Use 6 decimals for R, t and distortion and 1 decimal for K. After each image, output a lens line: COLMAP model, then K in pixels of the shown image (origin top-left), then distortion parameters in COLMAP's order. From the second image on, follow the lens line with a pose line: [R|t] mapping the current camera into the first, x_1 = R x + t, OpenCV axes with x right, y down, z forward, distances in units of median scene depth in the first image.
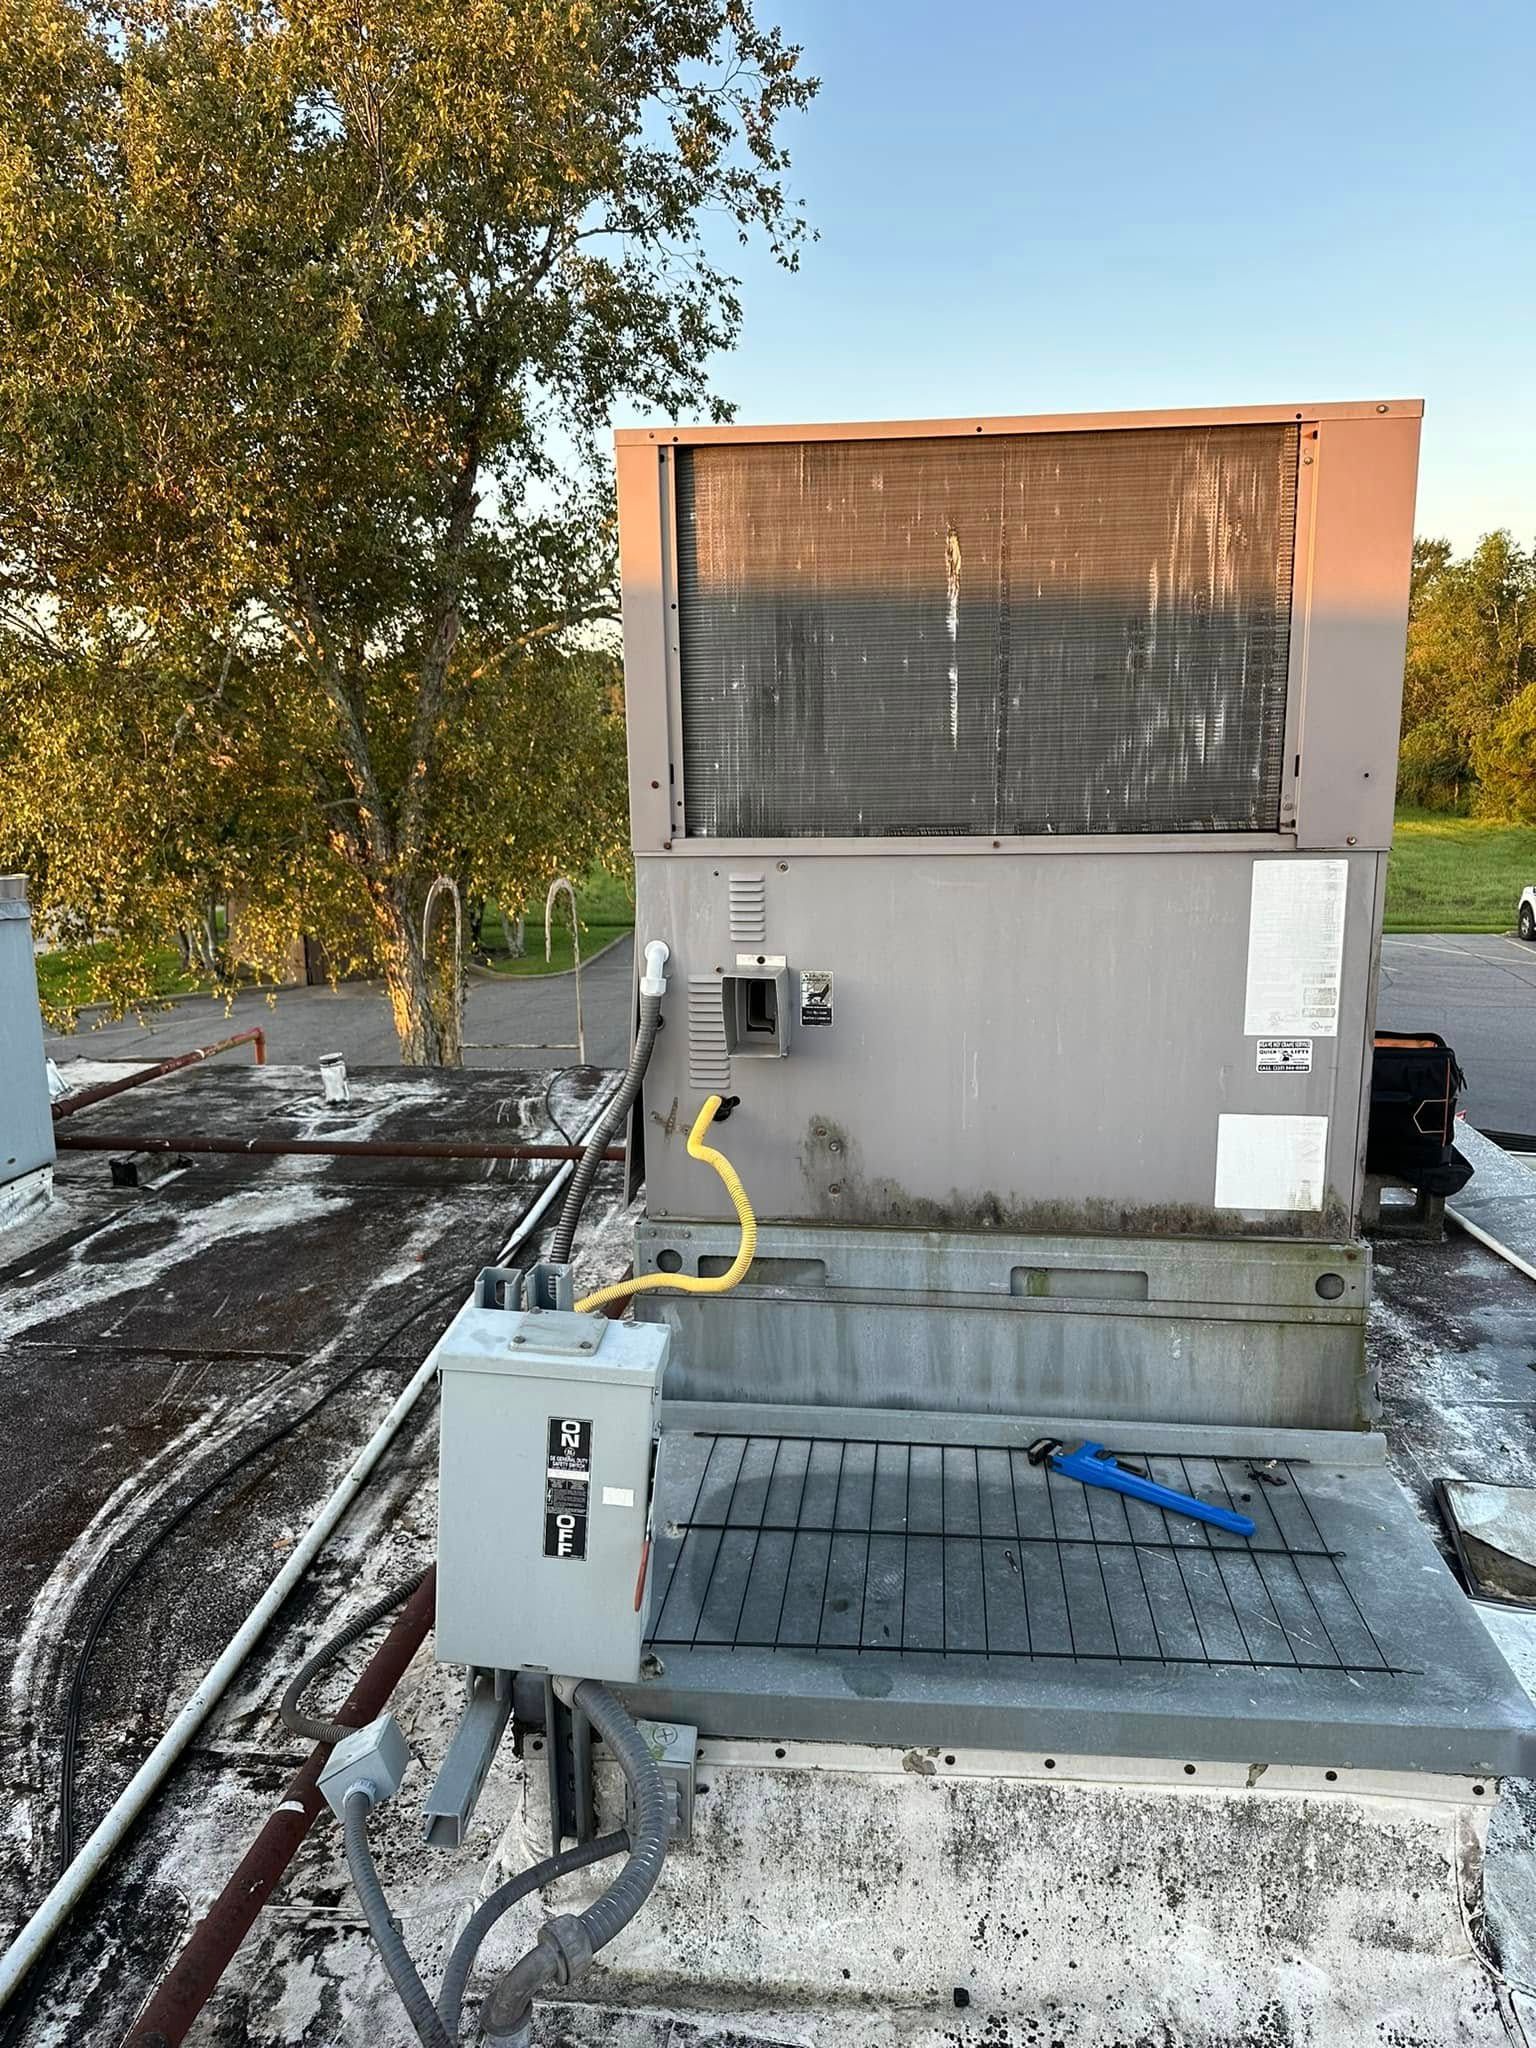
lens RADIAL K [[1408.5, 0, 768.0], [0, 1408.5, 1024.0], [0, 0, 1]] dist [0.158958, -0.303813]
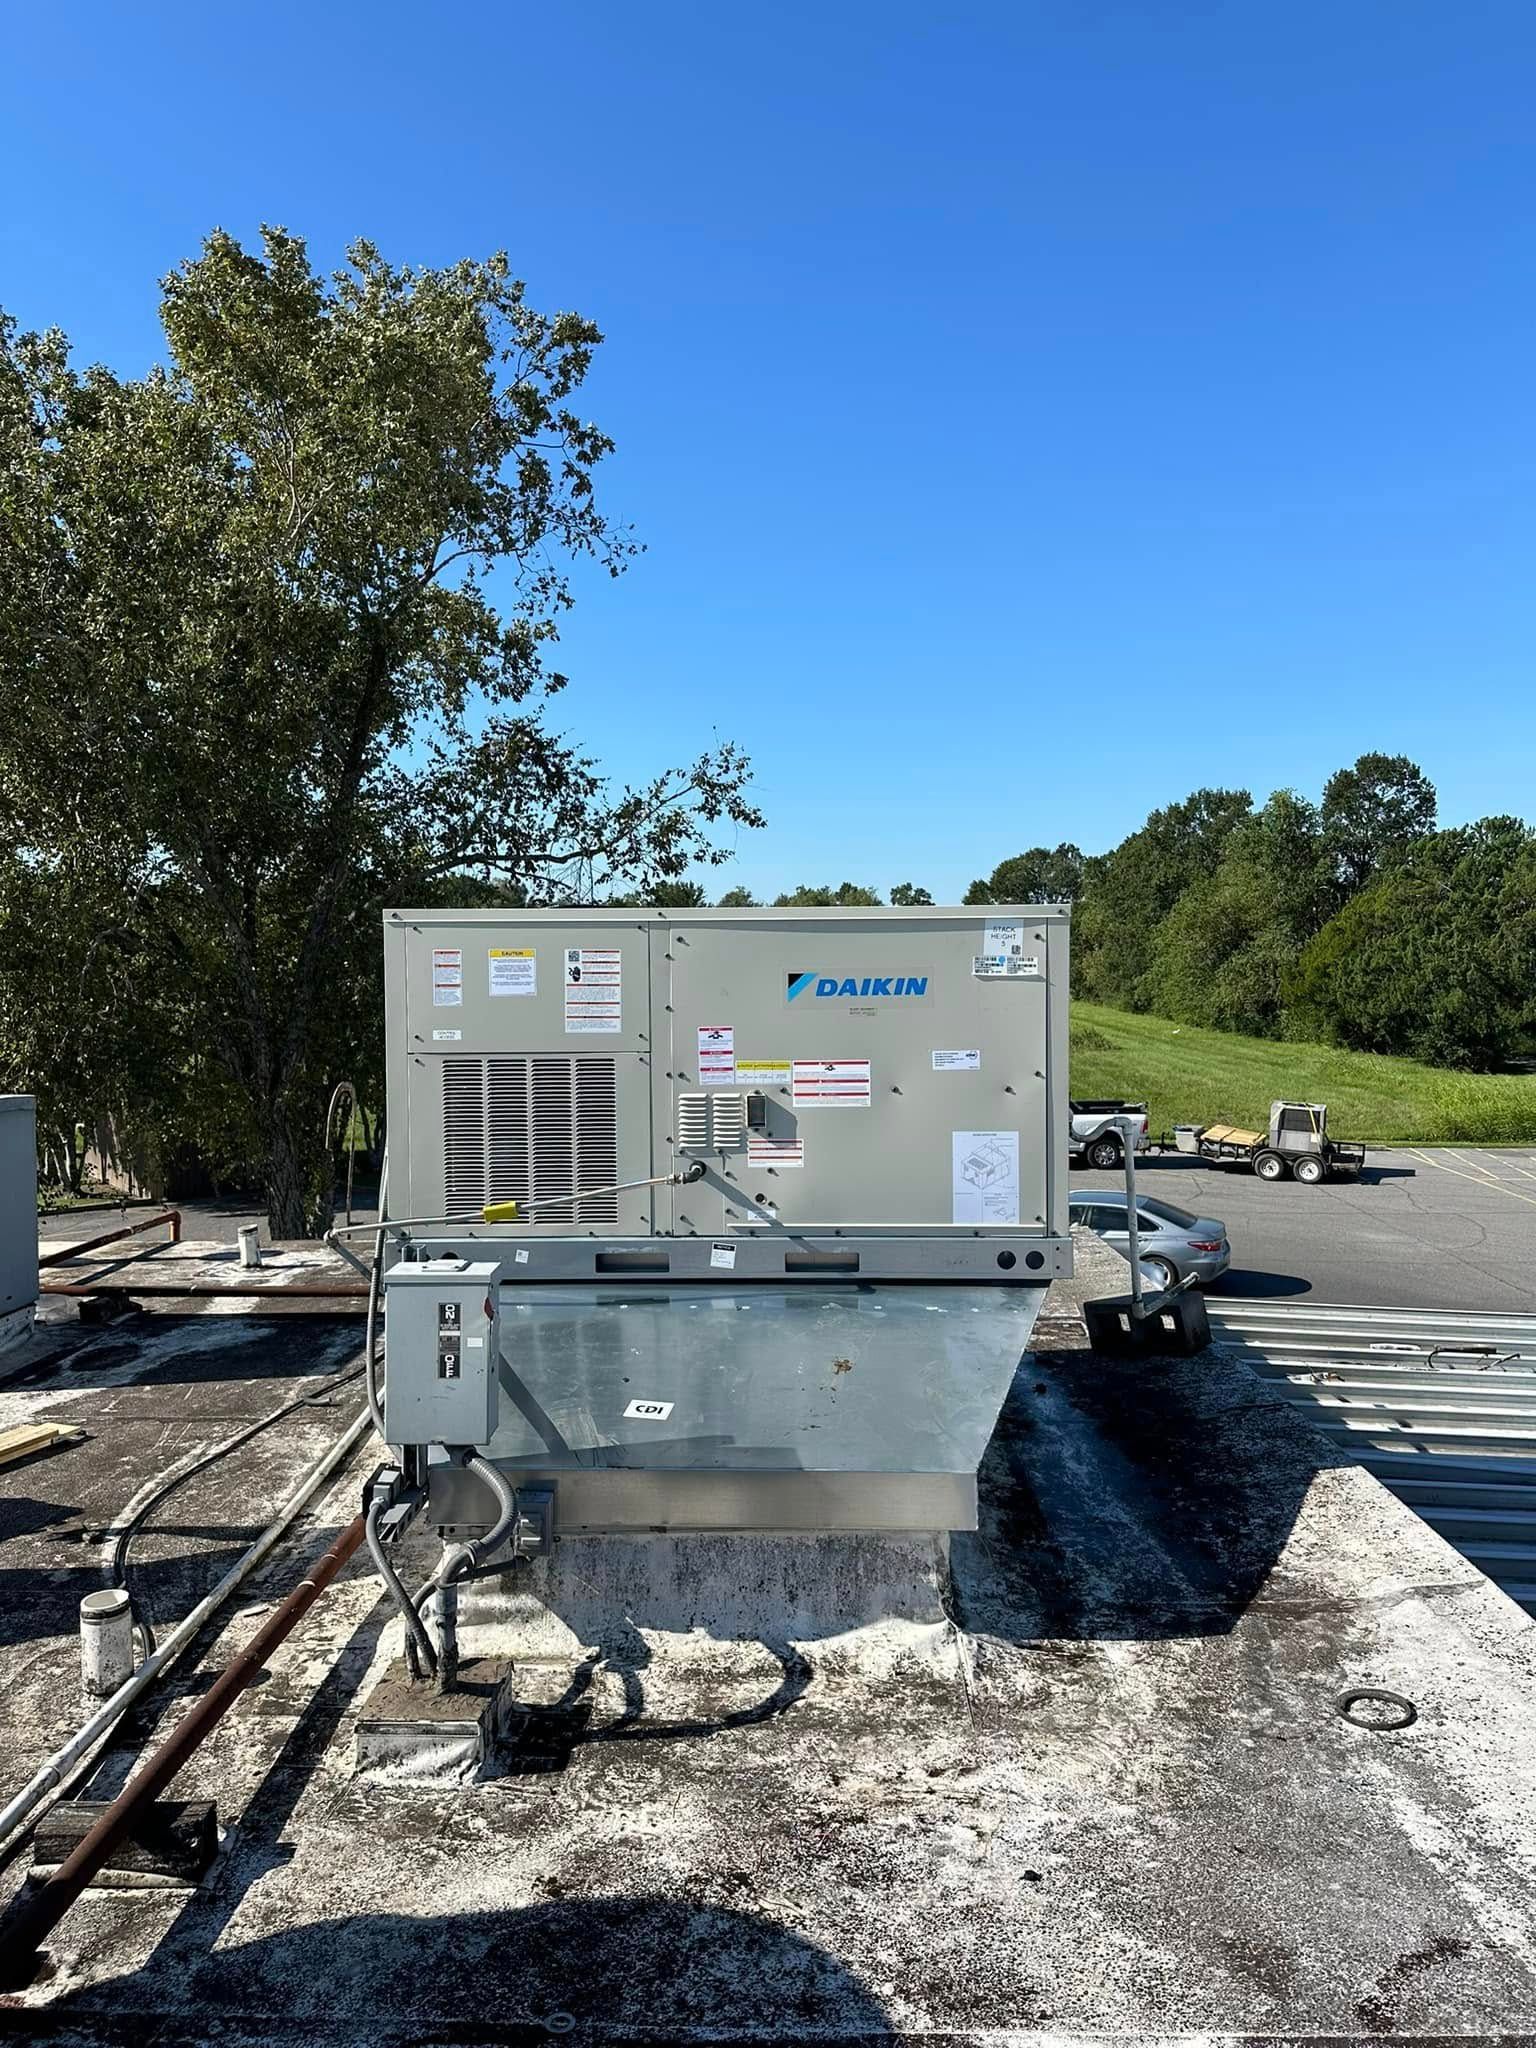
lens RADIAL K [[1462.8, 0, 768.0], [0, 1462.8, 1024.0], [0, 0, 1]] dist [-0.006148, -0.000468]
pose [[0.995770, 0.006175, 0.091671, 0.032377], [0.007871, 0.988337, -0.152080, 0.072078], [-0.091541, 0.152158, 0.984108, -0.473724]]
